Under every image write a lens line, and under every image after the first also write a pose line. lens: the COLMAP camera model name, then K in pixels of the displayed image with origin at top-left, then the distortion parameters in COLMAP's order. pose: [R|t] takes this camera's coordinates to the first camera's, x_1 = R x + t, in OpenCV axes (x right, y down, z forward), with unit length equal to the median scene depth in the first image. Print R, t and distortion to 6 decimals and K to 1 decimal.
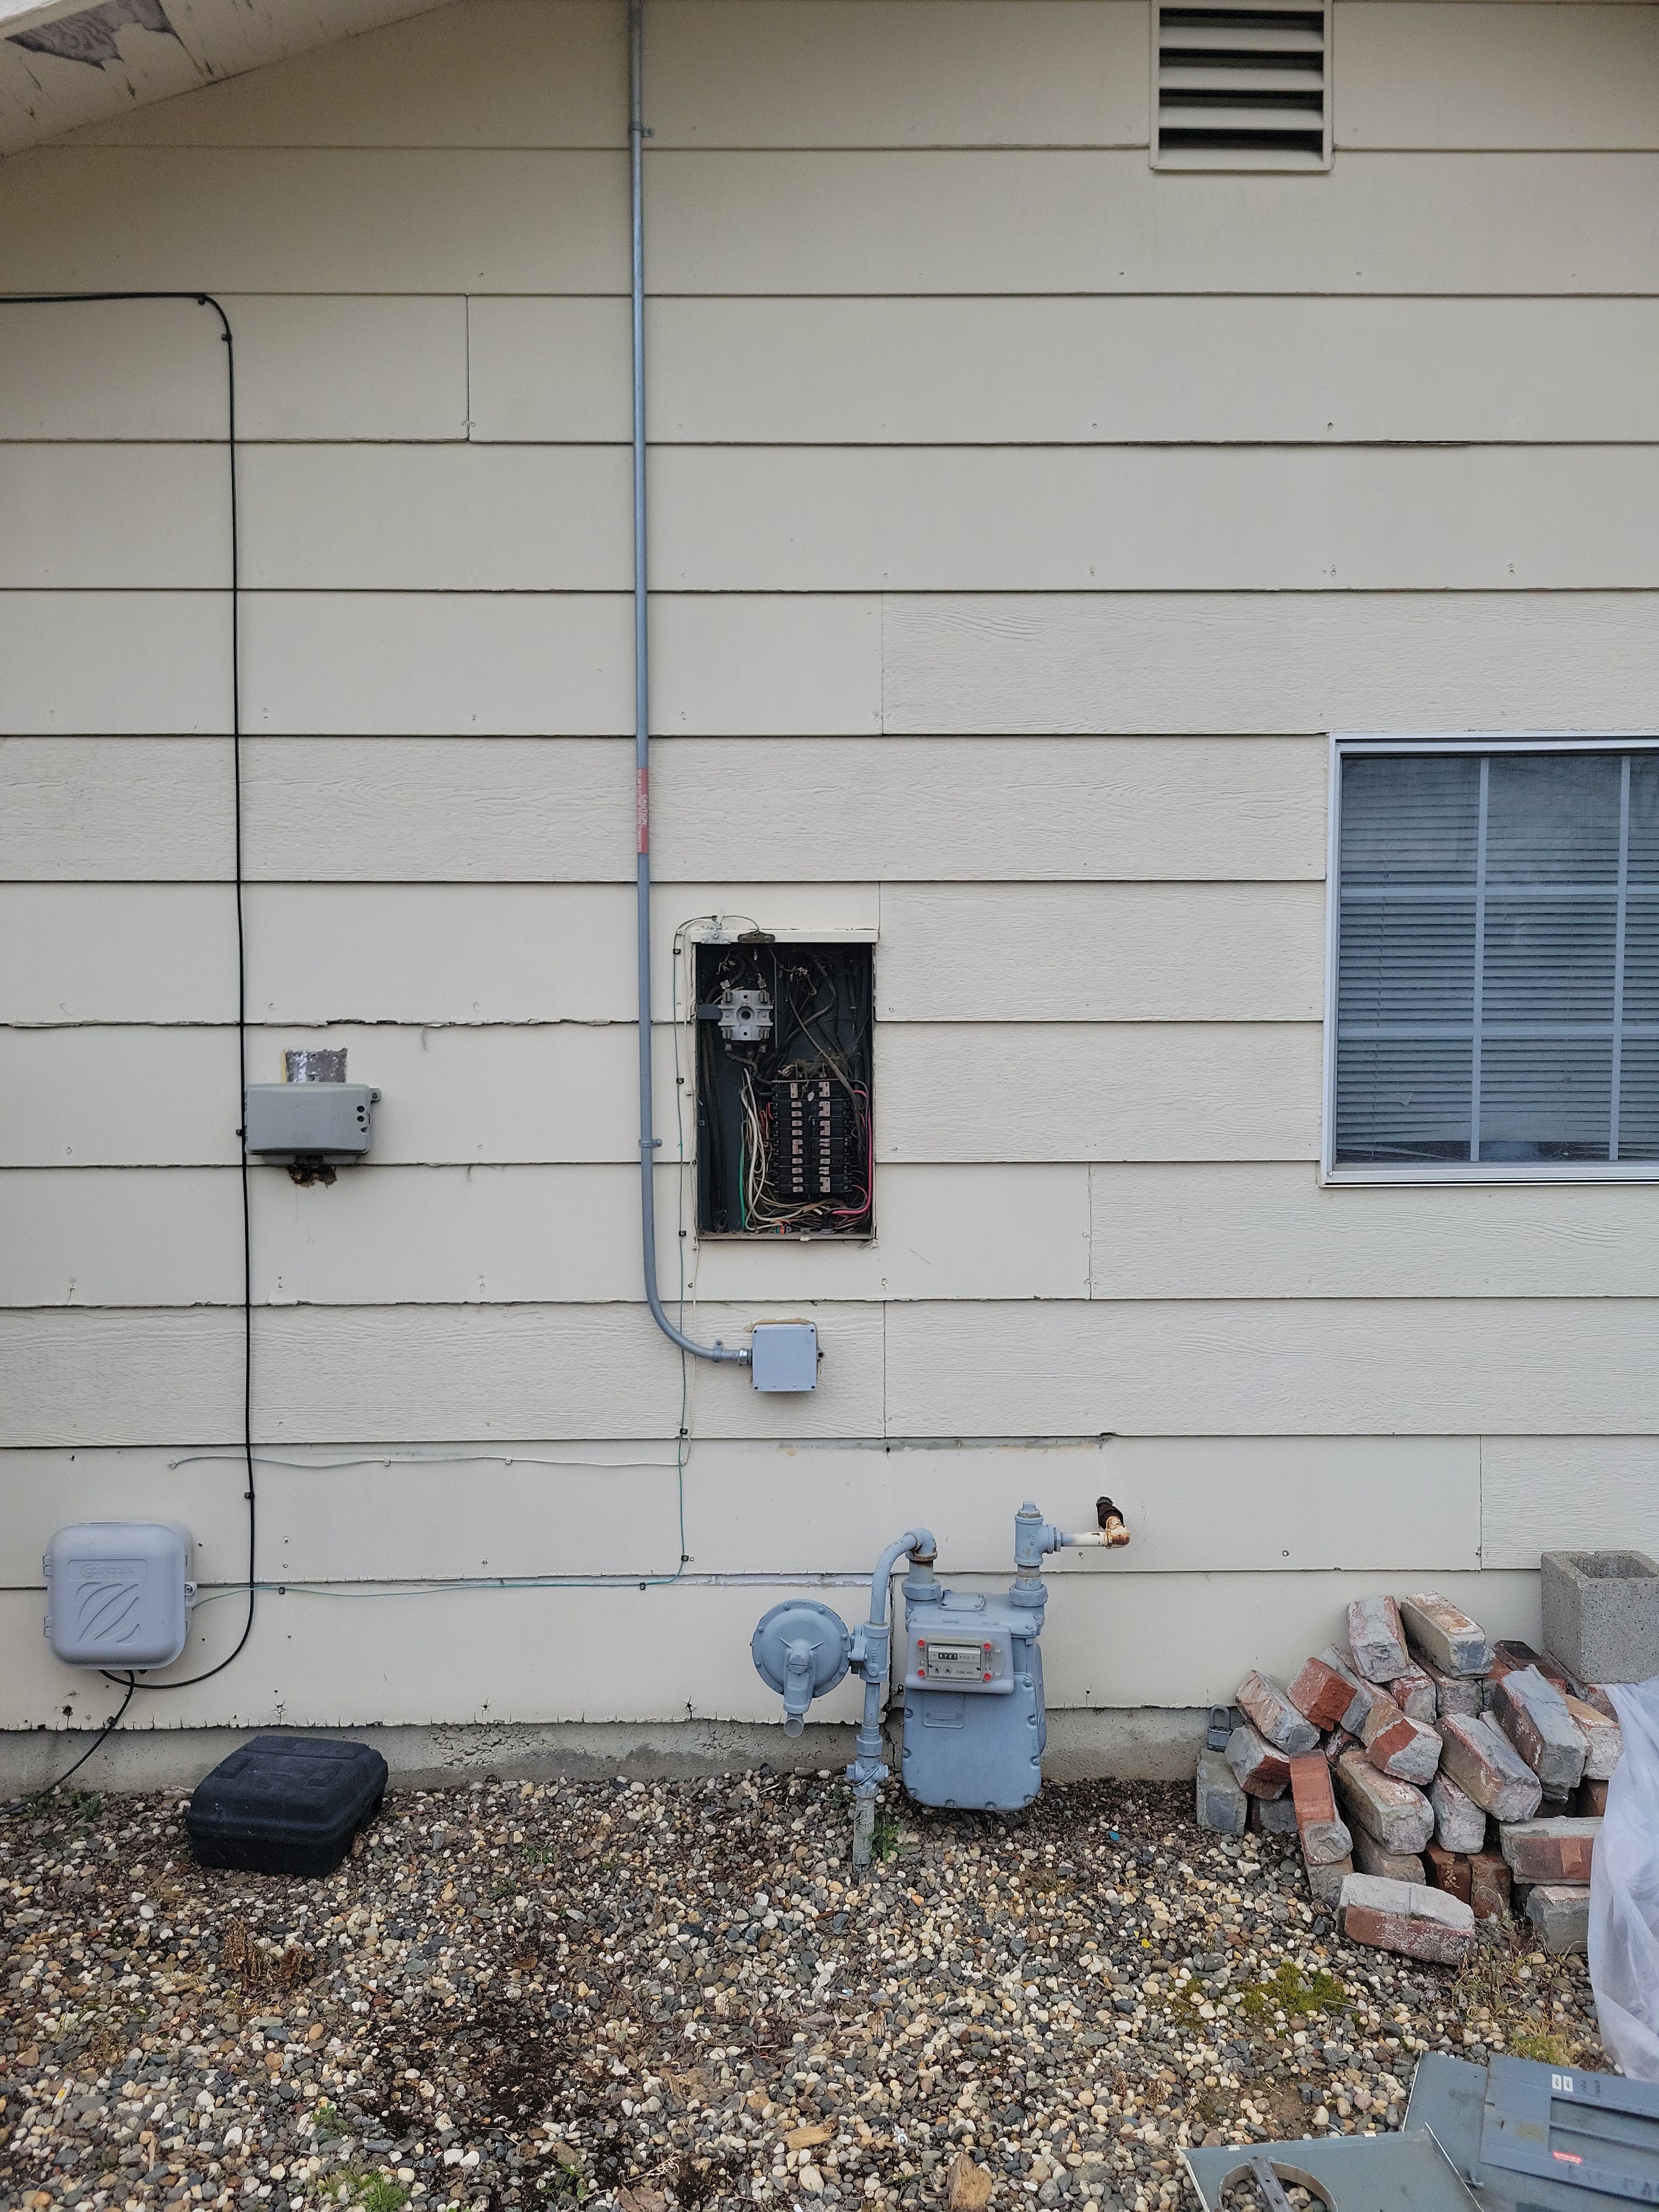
lens RADIAL K [[1730.9, 0, 835.1], [0, 1730.9, 1108.4], [0, 0, 1]] dist [0.003392, -0.000268]
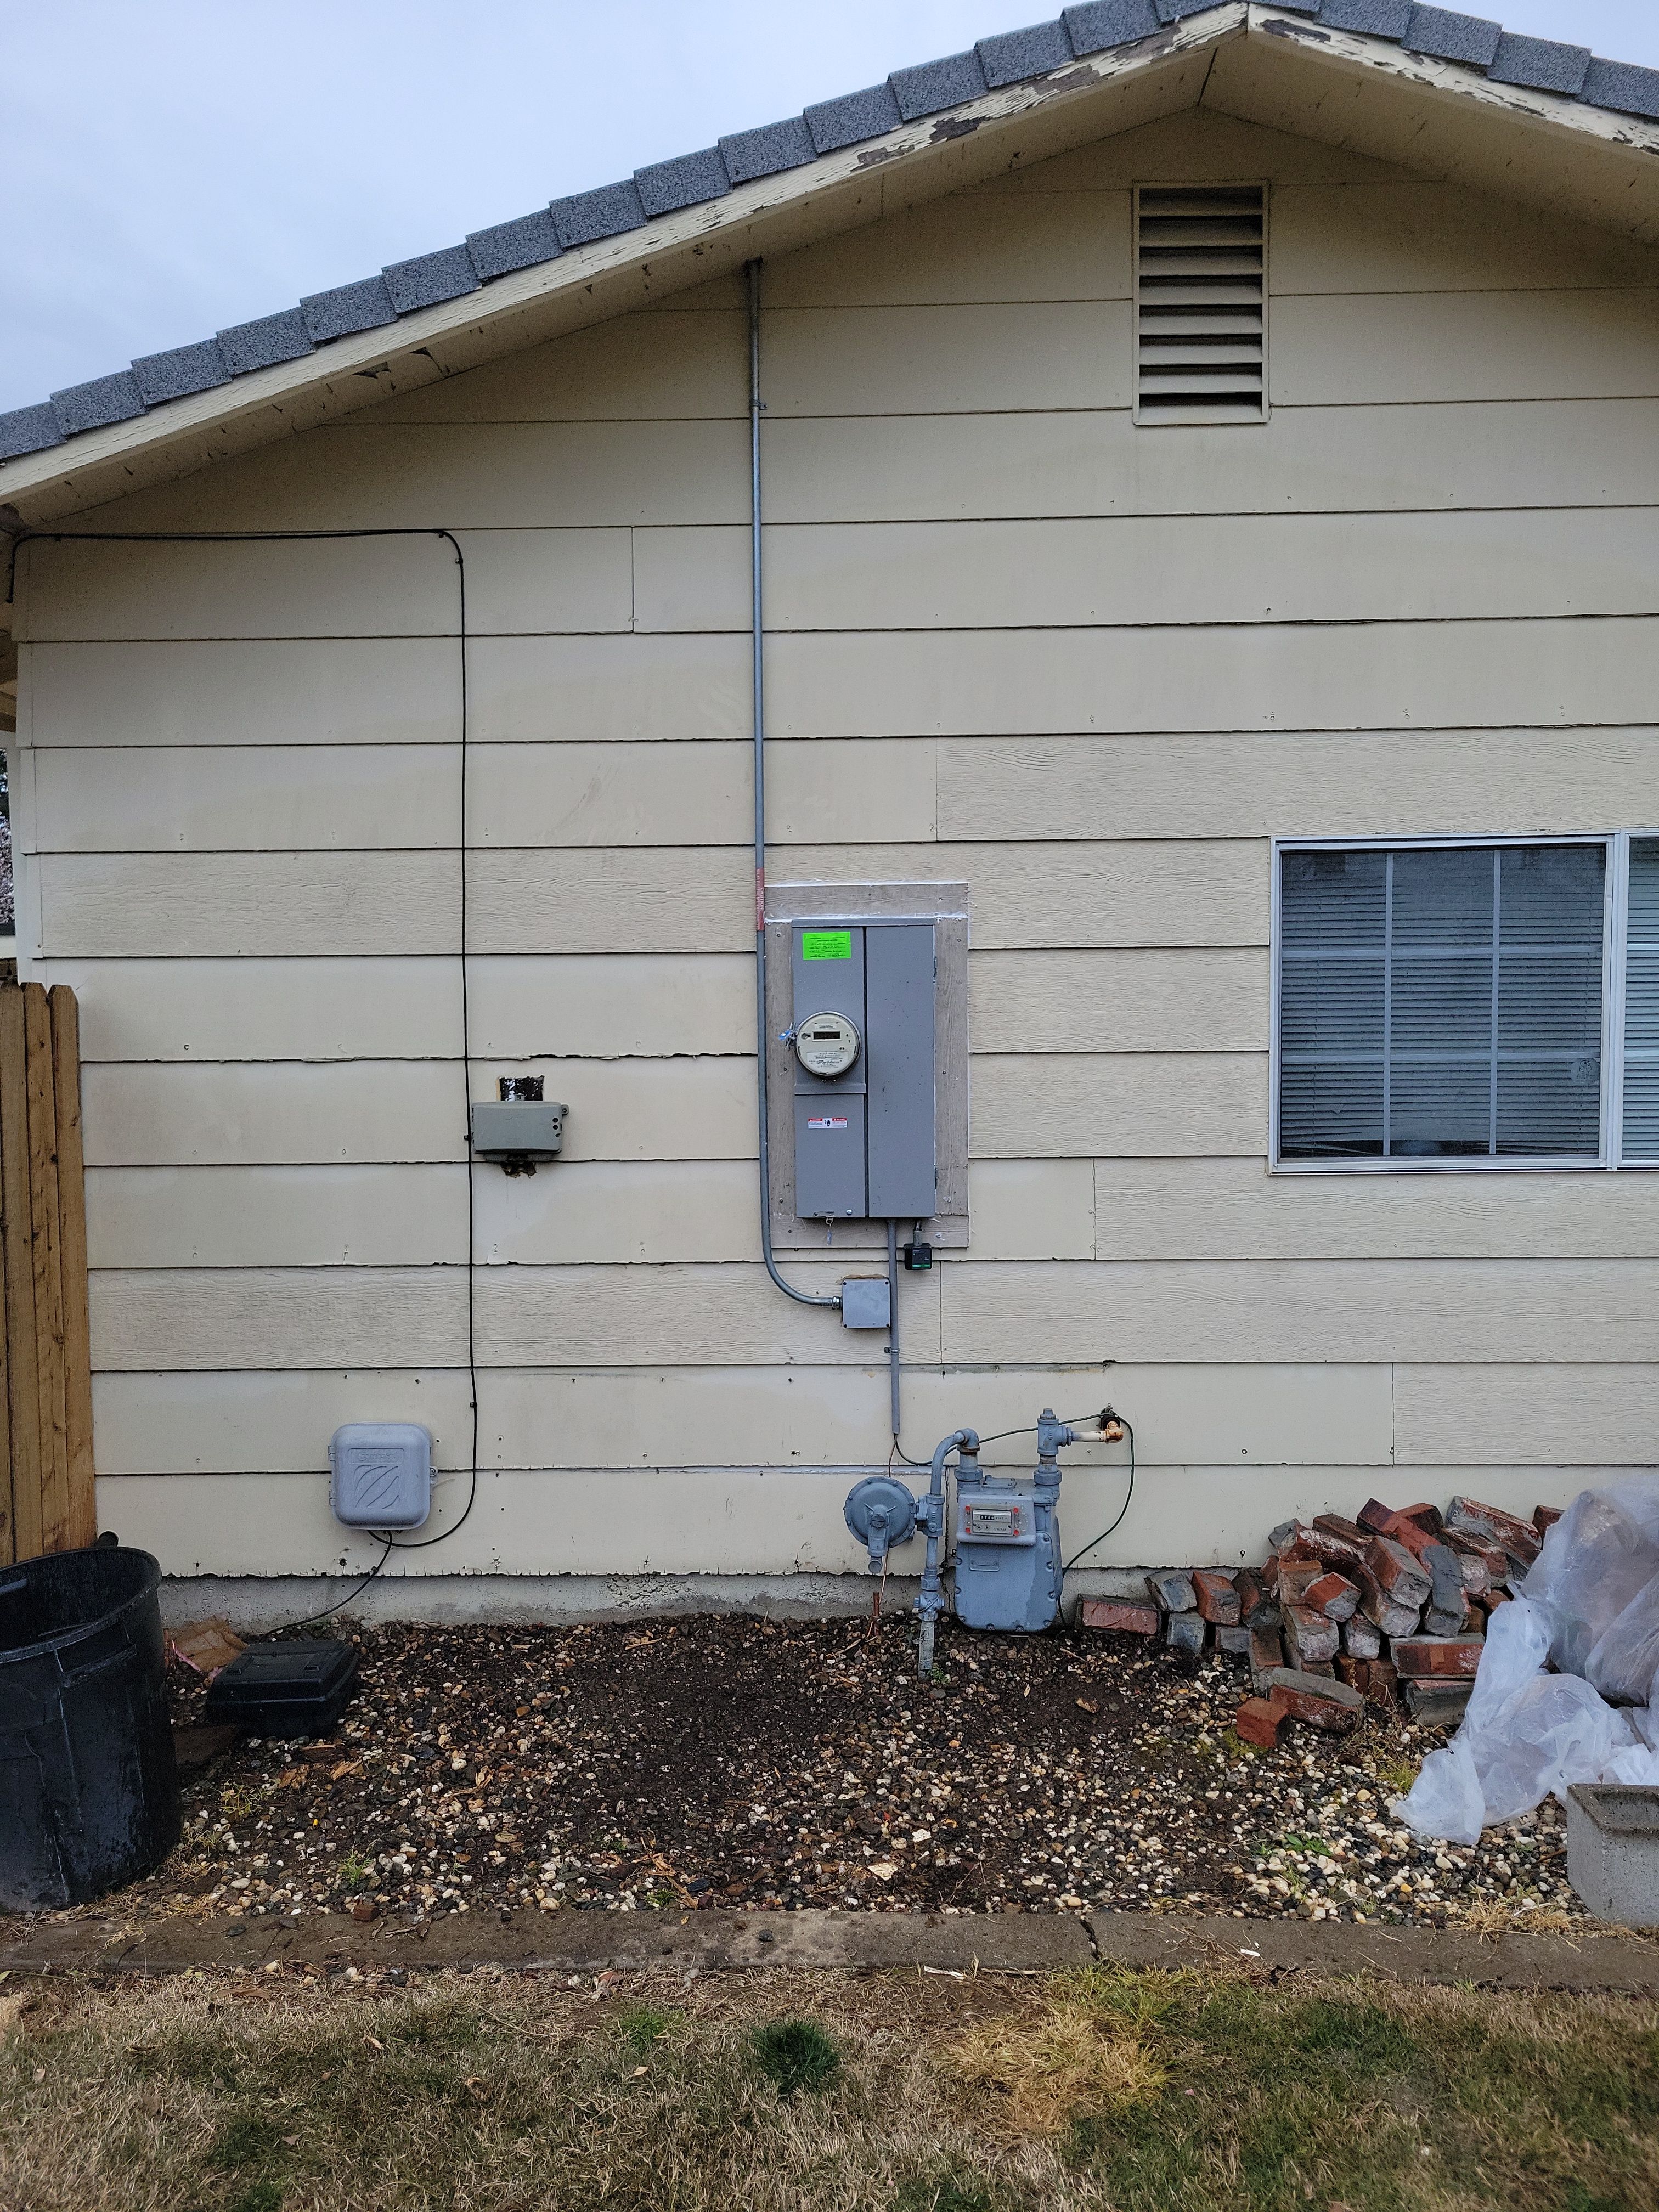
lens RADIAL K [[1730.9, 0, 835.1], [0, 1730.9, 1108.4], [0, 0, 1]] dist [0.003392, -0.000268]
pose [[0.999211, -0.004486, -0.039458, 0.000174], [0.004466, 0.999990, -0.000594, -0.007000], [0.039460, 0.000417, 0.999221, -0.349592]]
